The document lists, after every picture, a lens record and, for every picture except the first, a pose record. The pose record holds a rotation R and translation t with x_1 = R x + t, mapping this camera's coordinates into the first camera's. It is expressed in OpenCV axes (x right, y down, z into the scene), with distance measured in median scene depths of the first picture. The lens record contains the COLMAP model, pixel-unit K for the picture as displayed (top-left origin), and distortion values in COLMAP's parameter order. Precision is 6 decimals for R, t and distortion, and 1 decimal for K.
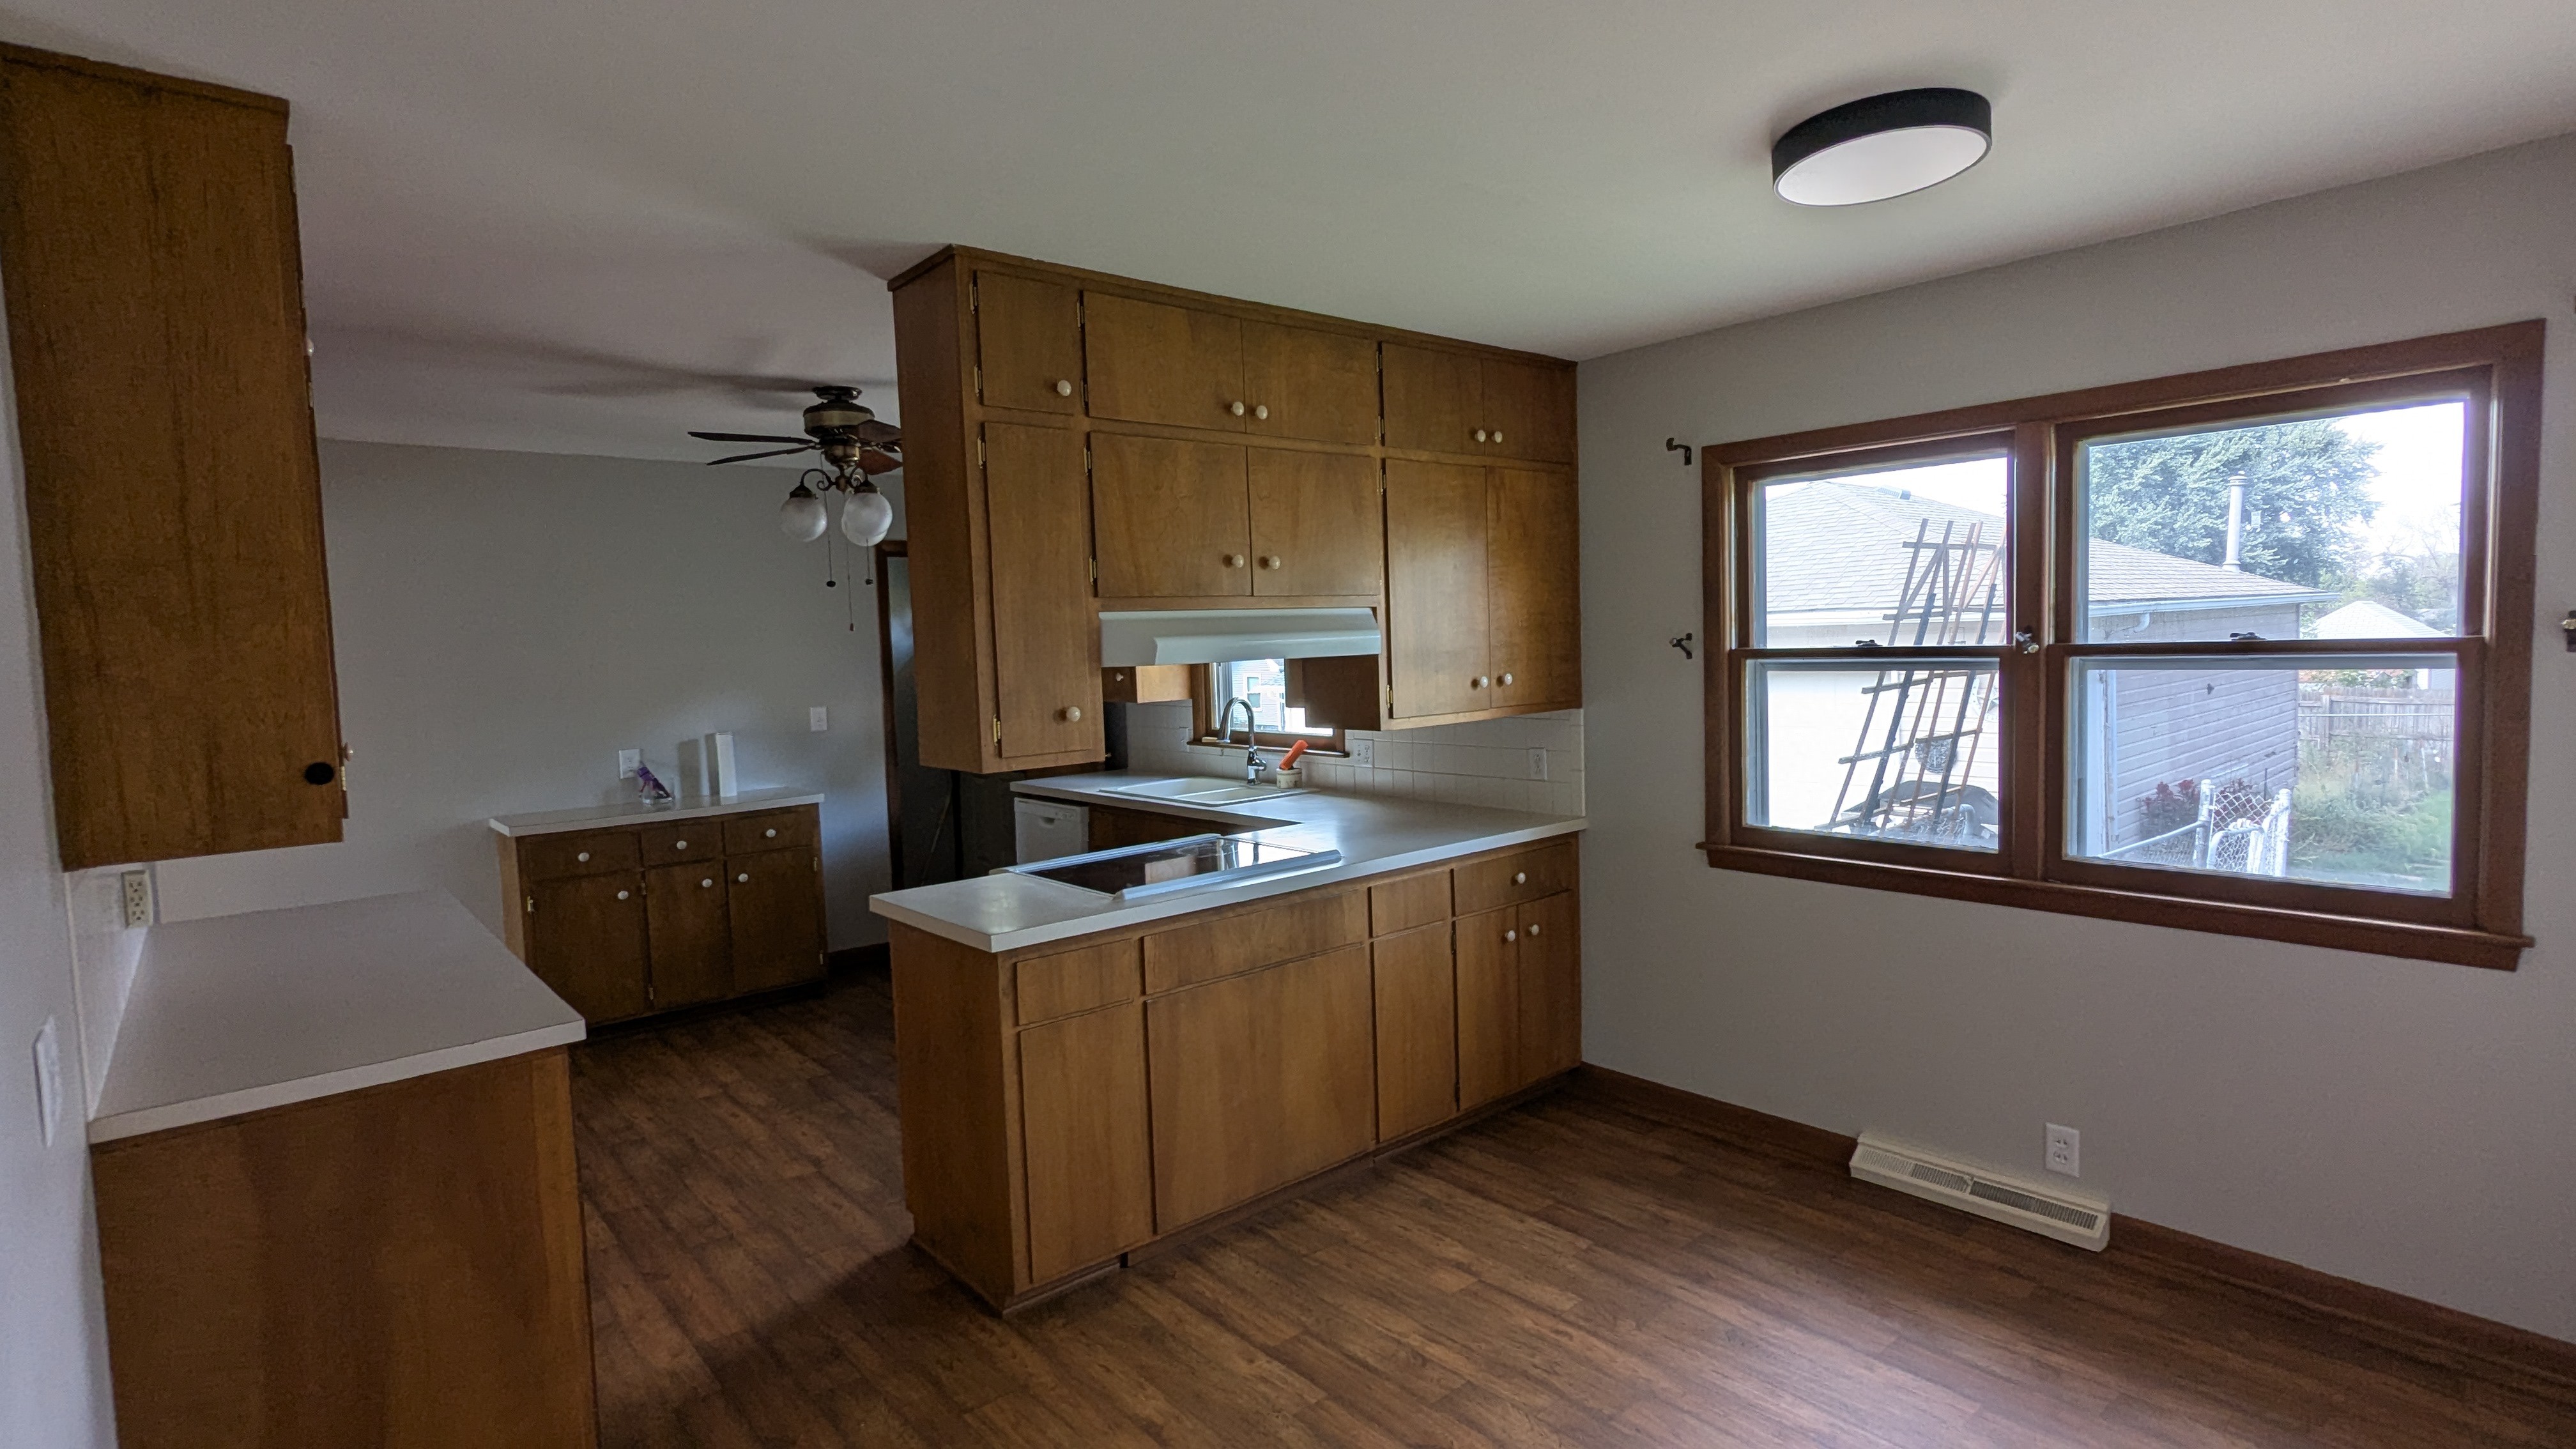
lens RADIAL K [[1234.9, 0, 1283.3], [0, 1234.9, 724.0], [0, 0, 1]] dist [0.021779, 0.000135]
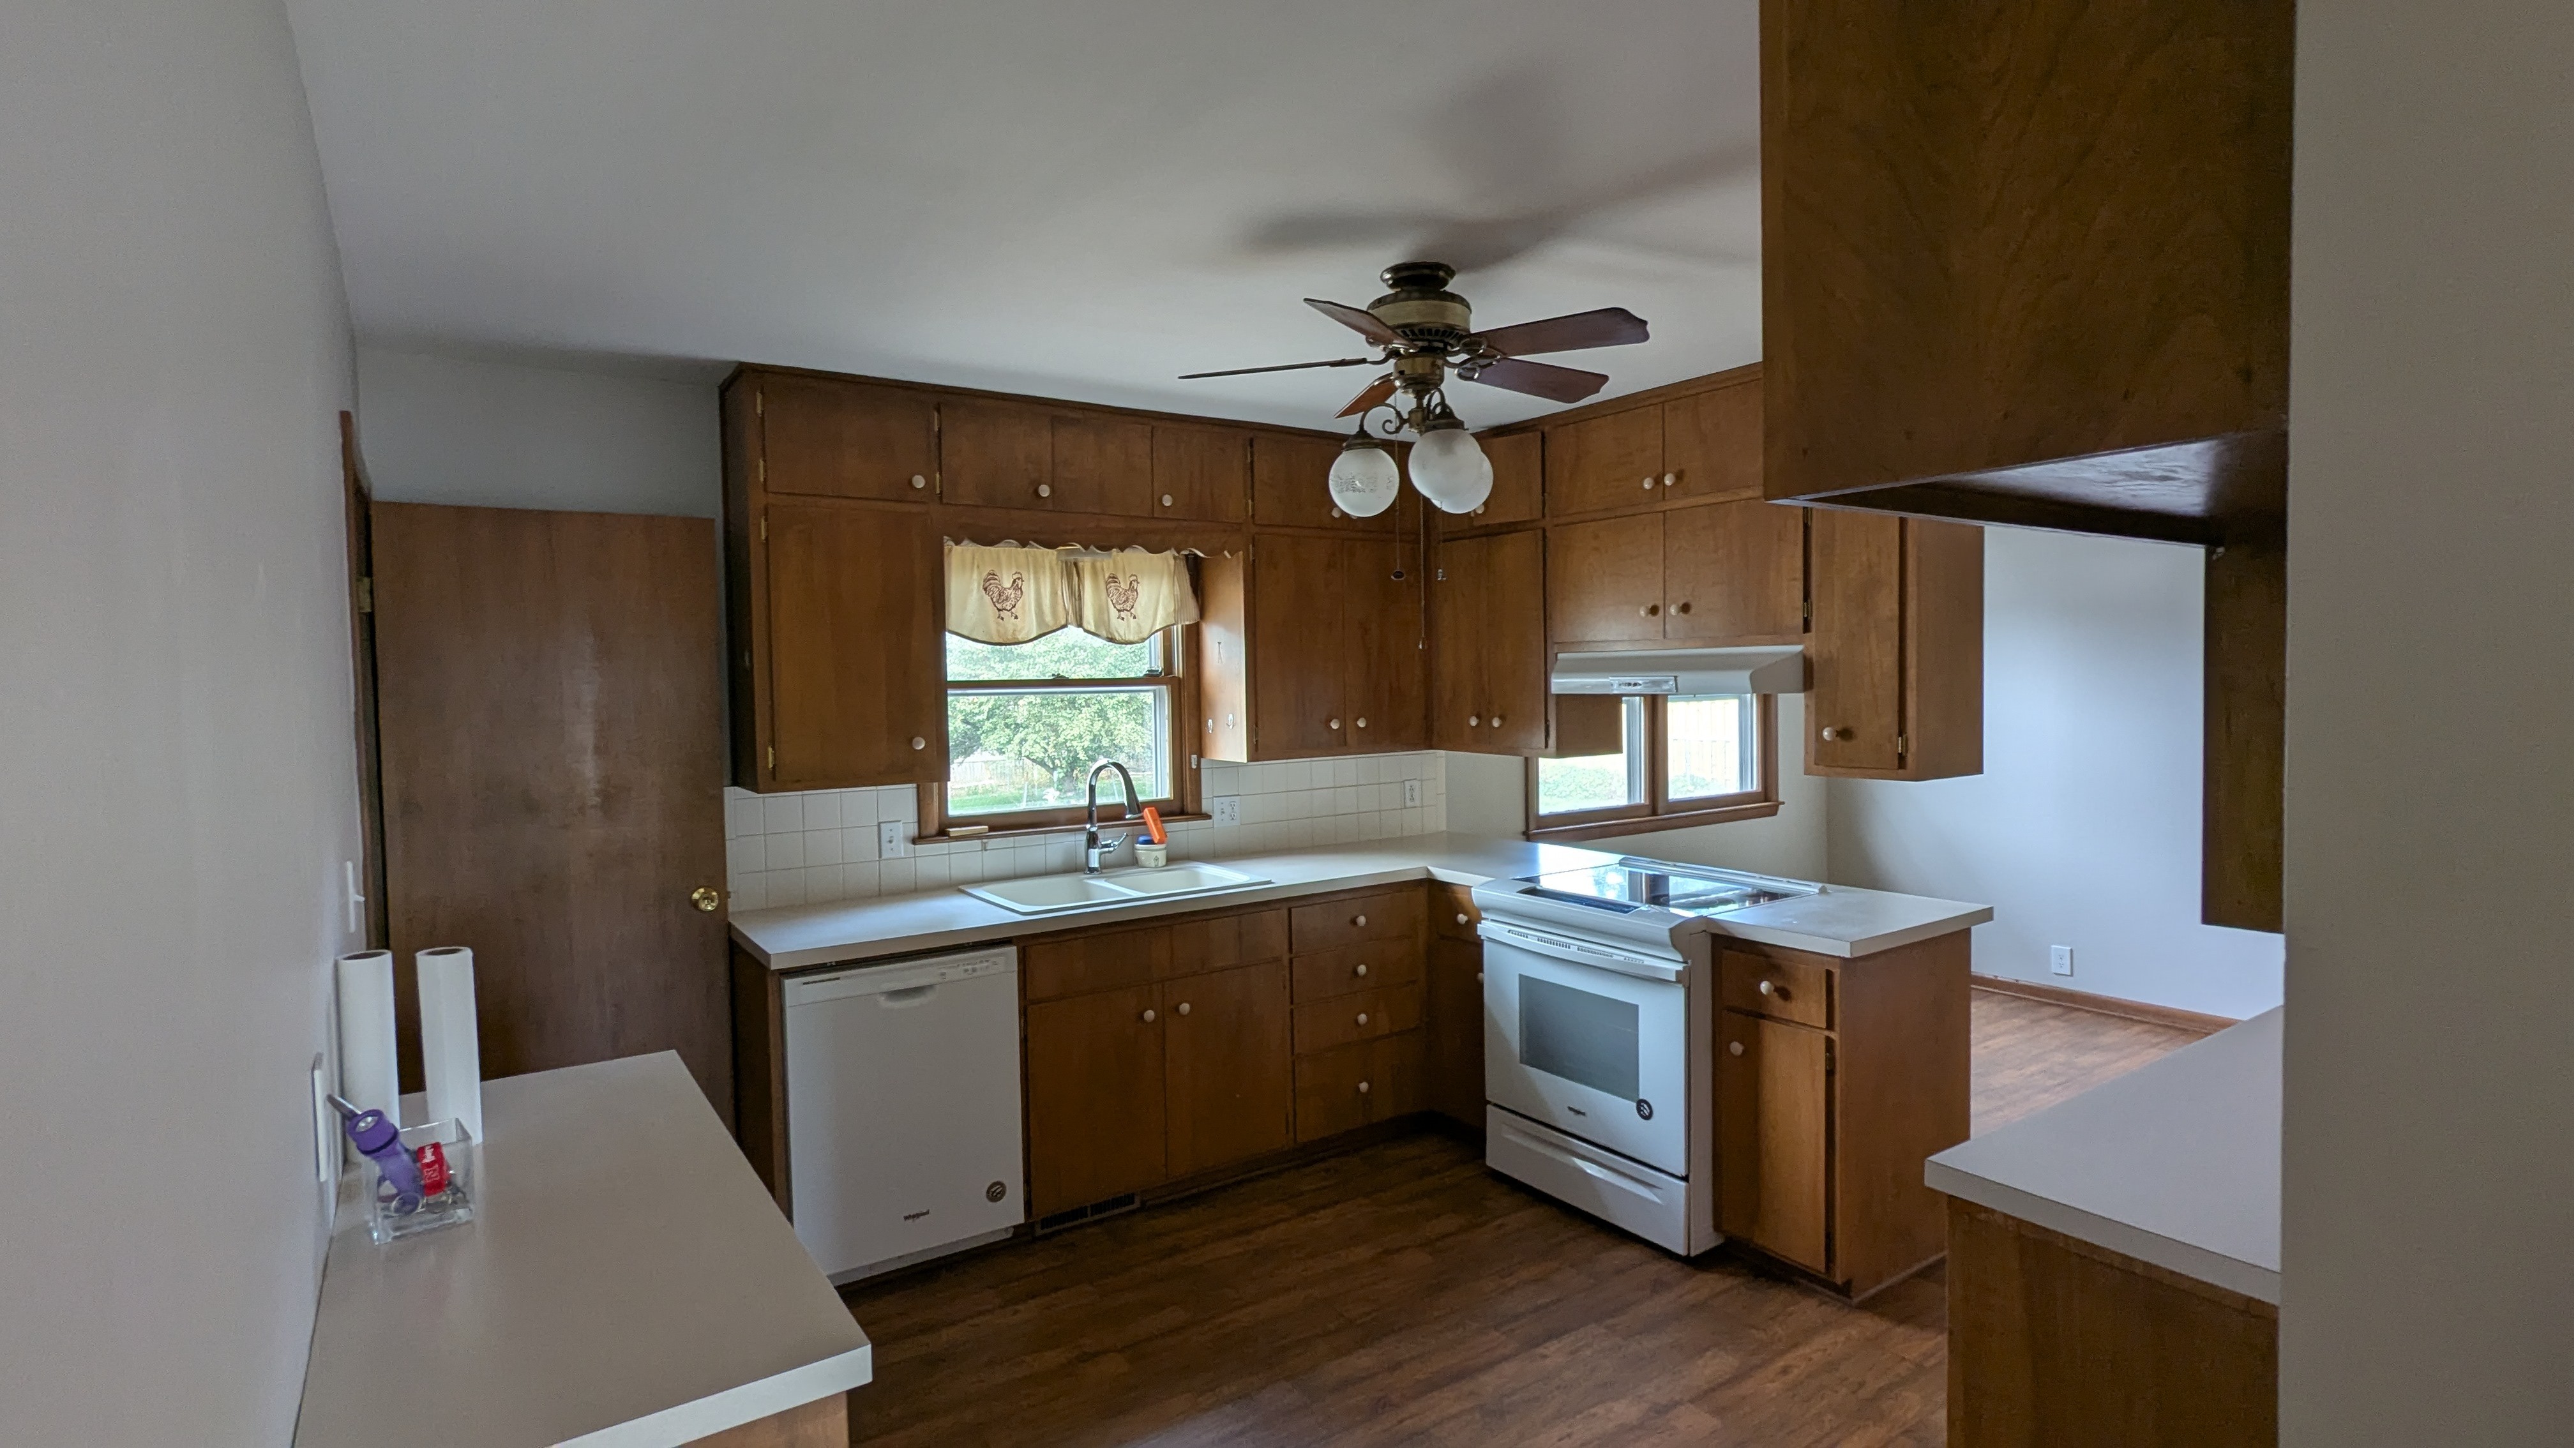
lens RADIAL K [[1234.9, 0, 1284.0], [0, 1234.9, 723.5], [0, 0, 1]] dist [0.021779, 0.000135]
pose [[0.110465, -0.007611, 0.993851, -1.662361], [0.081780, 0.996649, -0.001458, -0.070854], [-0.990510, 0.081438, 0.110718, 1.710570]]
